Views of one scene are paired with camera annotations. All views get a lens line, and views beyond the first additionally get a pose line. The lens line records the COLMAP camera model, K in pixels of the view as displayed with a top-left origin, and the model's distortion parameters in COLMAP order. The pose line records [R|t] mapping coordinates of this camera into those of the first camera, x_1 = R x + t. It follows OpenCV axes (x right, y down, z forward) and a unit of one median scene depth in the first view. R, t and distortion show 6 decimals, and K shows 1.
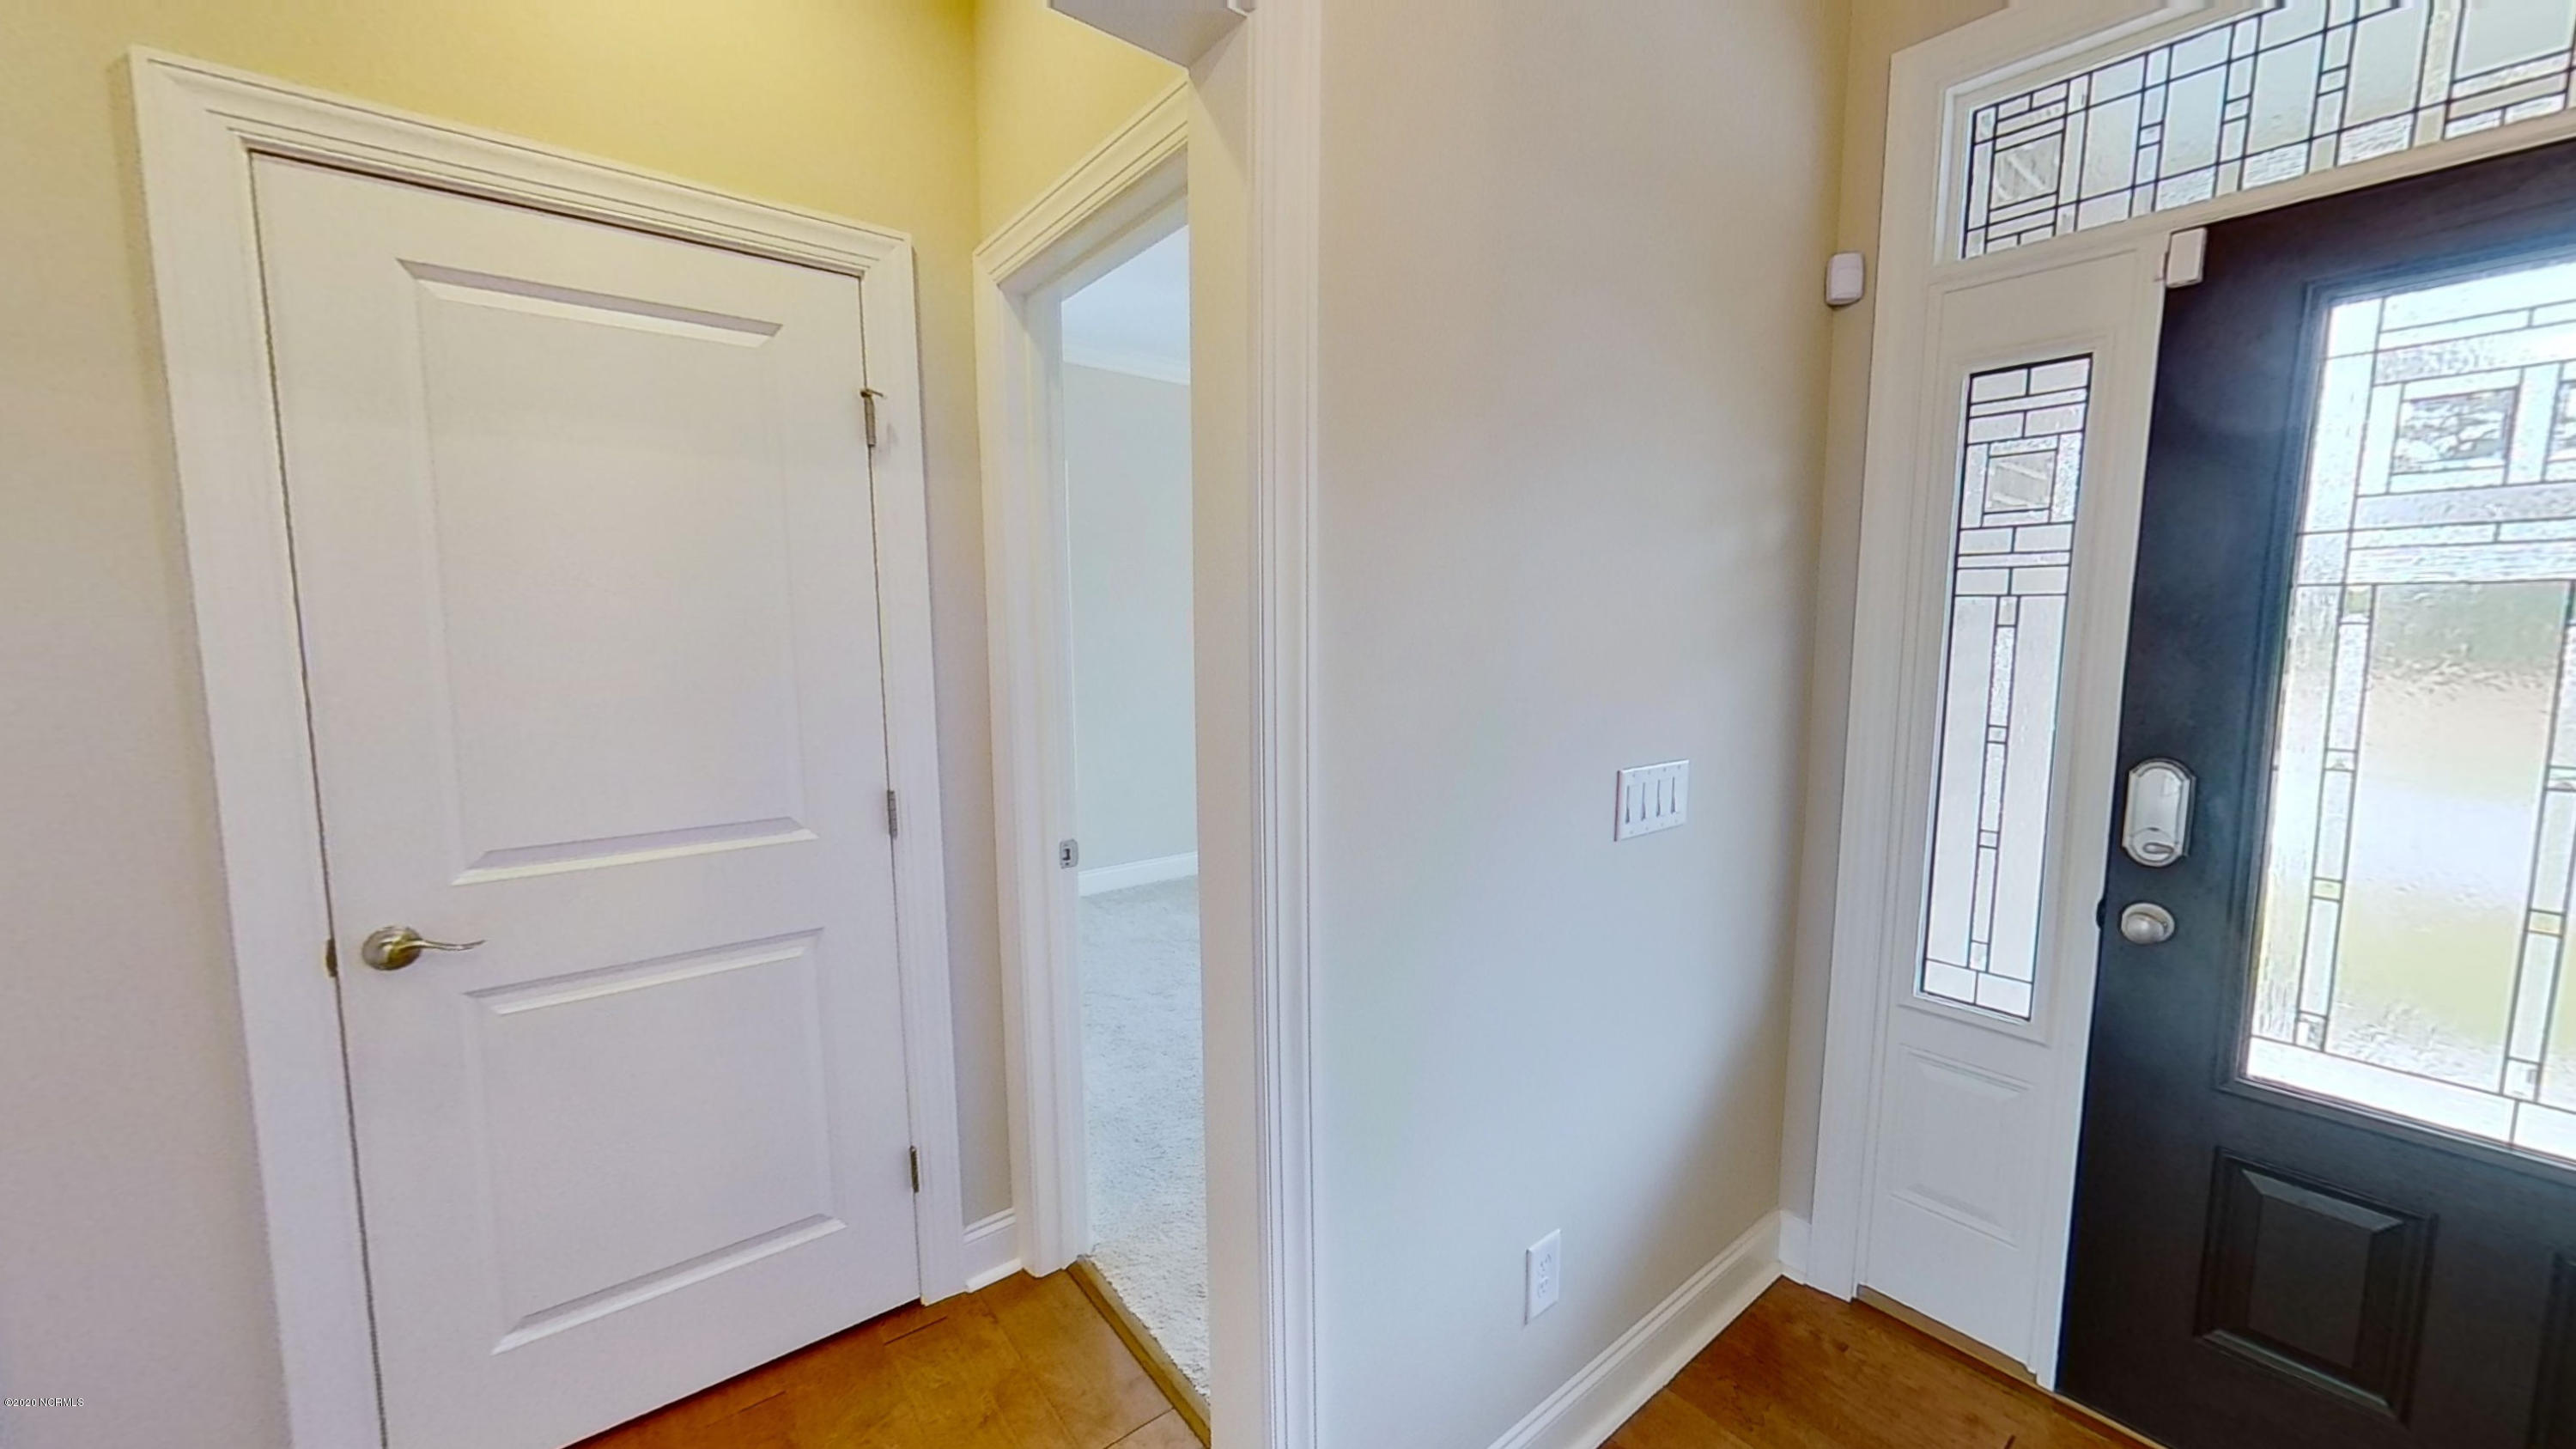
lens RADIAL K [[942.6, 0, 1285.2], [0, 942.6, 731.2], [0, 0, 1]] dist [-0.000088, -0.000222]
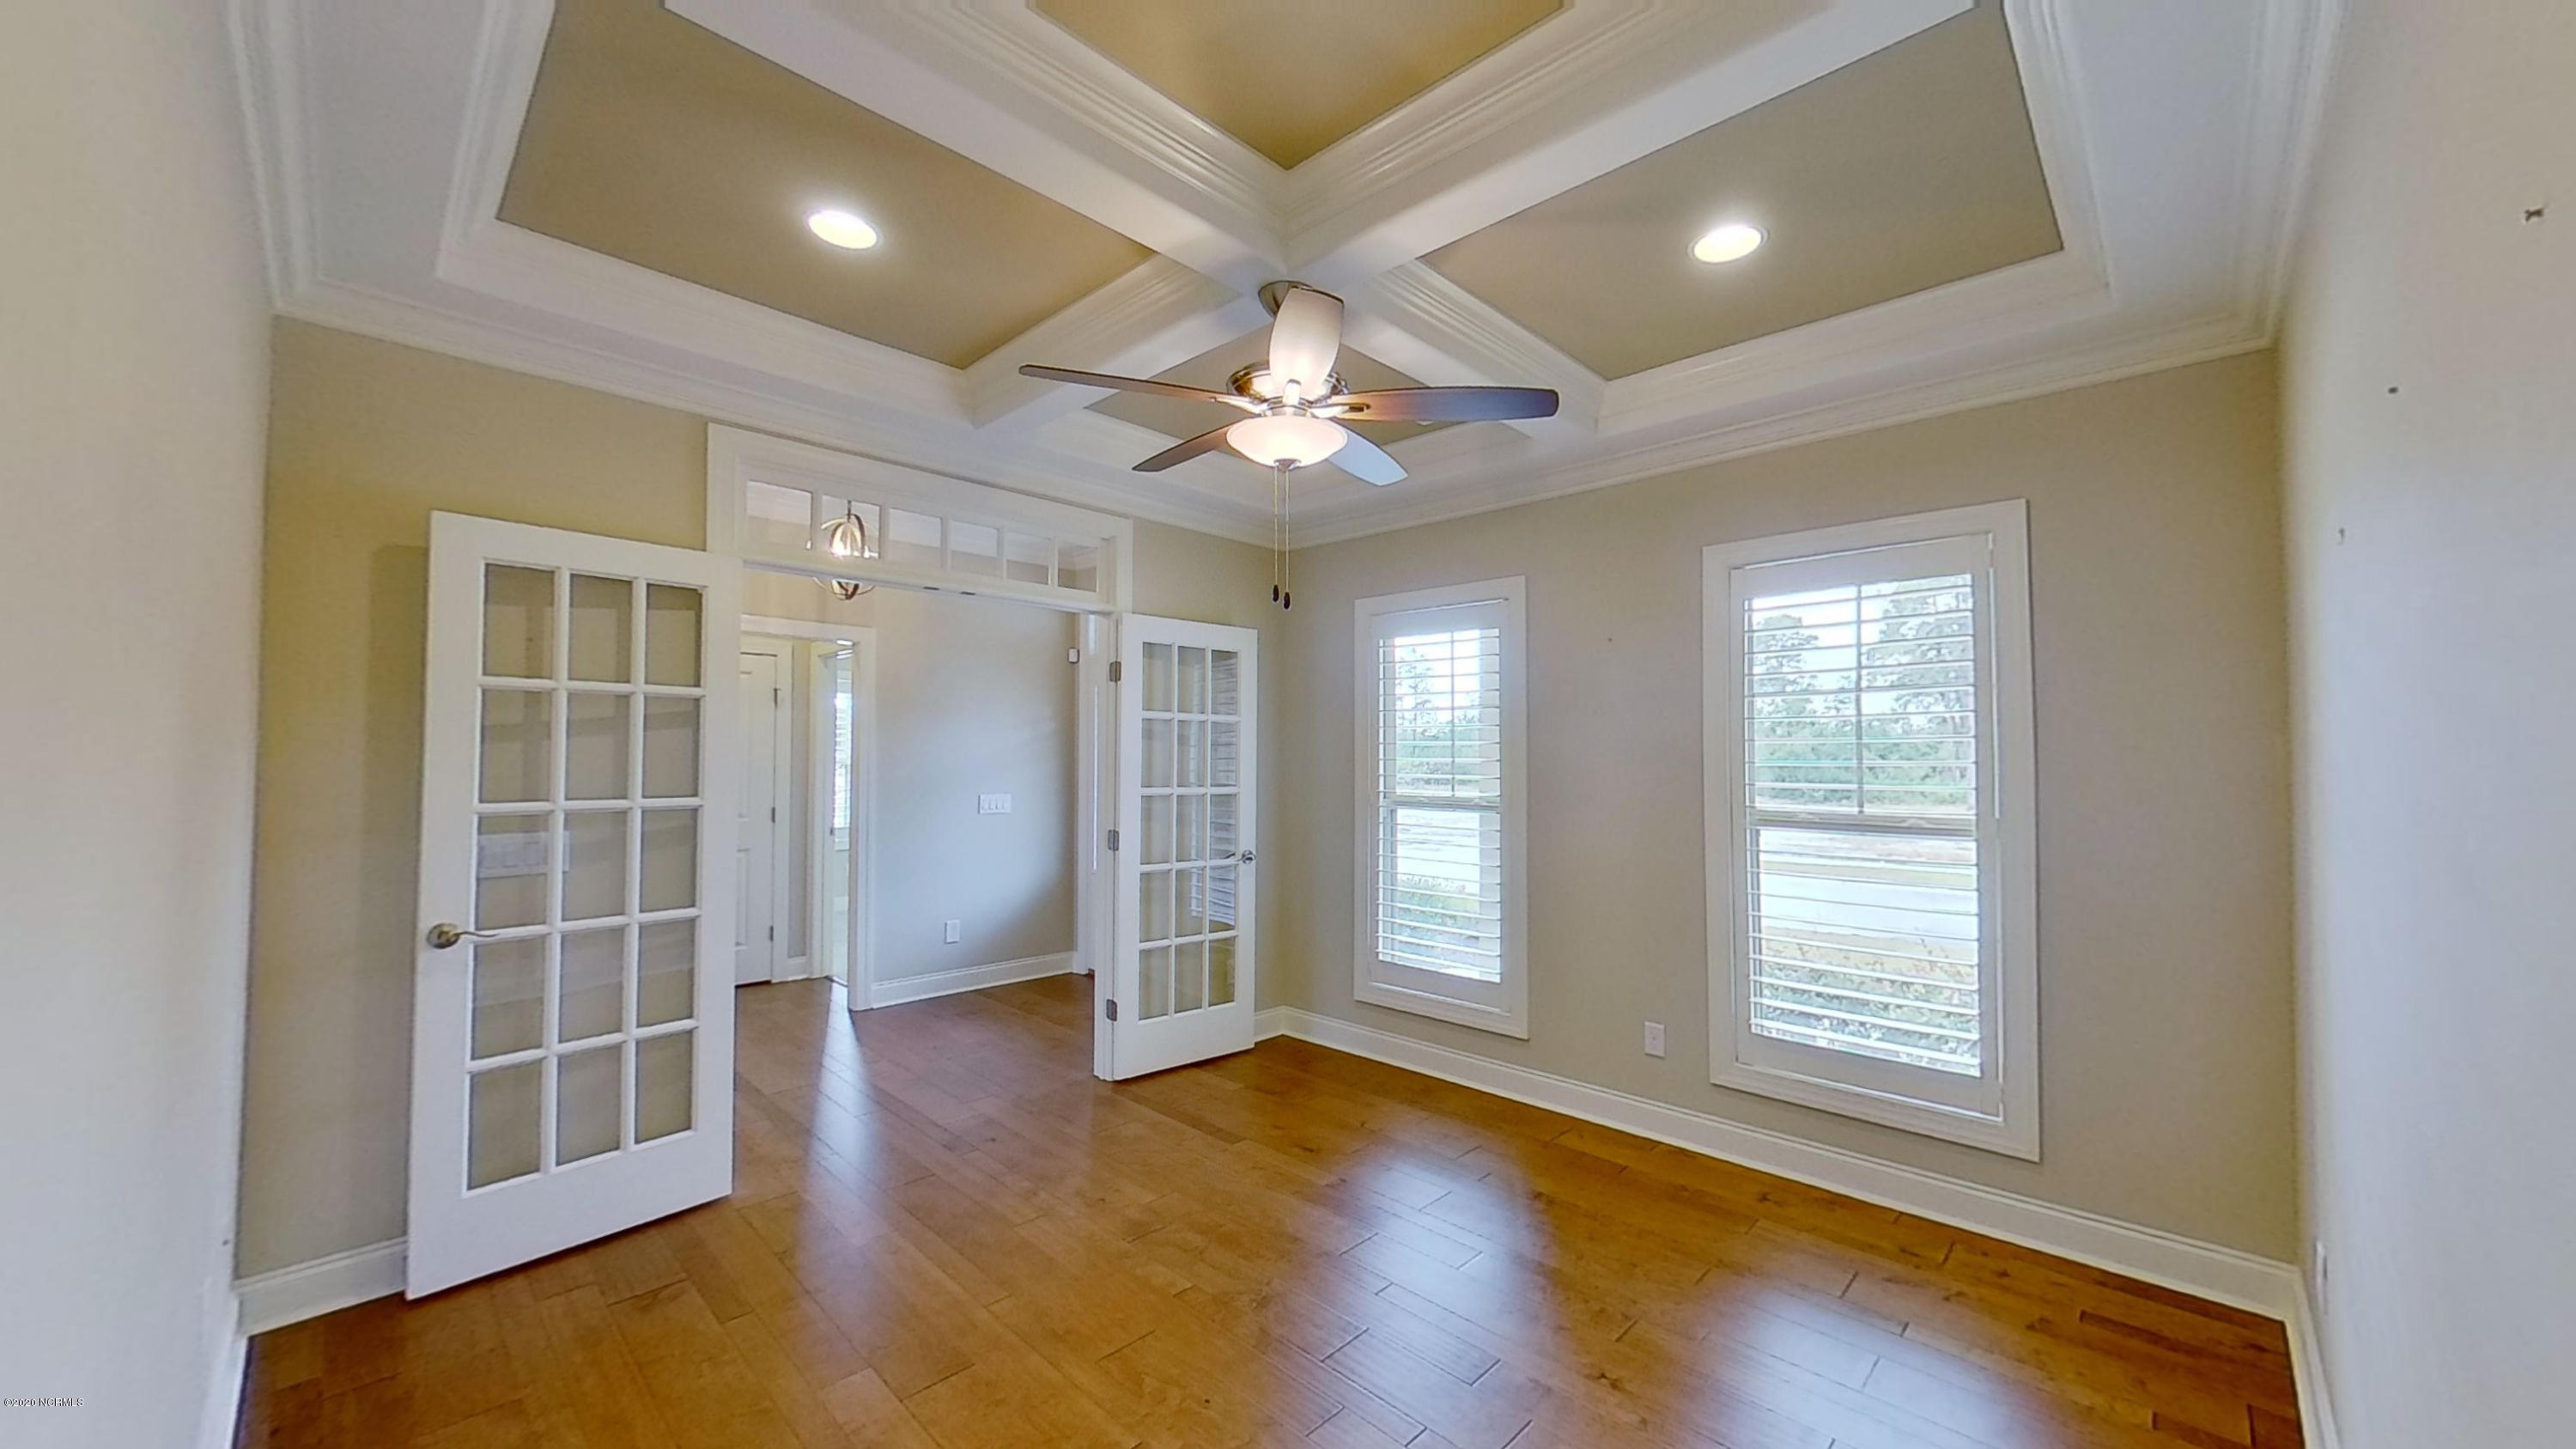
lens RADIAL K [[942.6, 0, 1285.2], [0, 942.6, 731.2], [0, 0, 1]] dist [-0.000088, -0.000222]
pose [[0.991806, 0.012799, 0.127112, 1.768911], [0.006538, 0.988580, -0.150555, 0.589016], [-0.127588, 0.150152, 0.980396, -4.746809]]
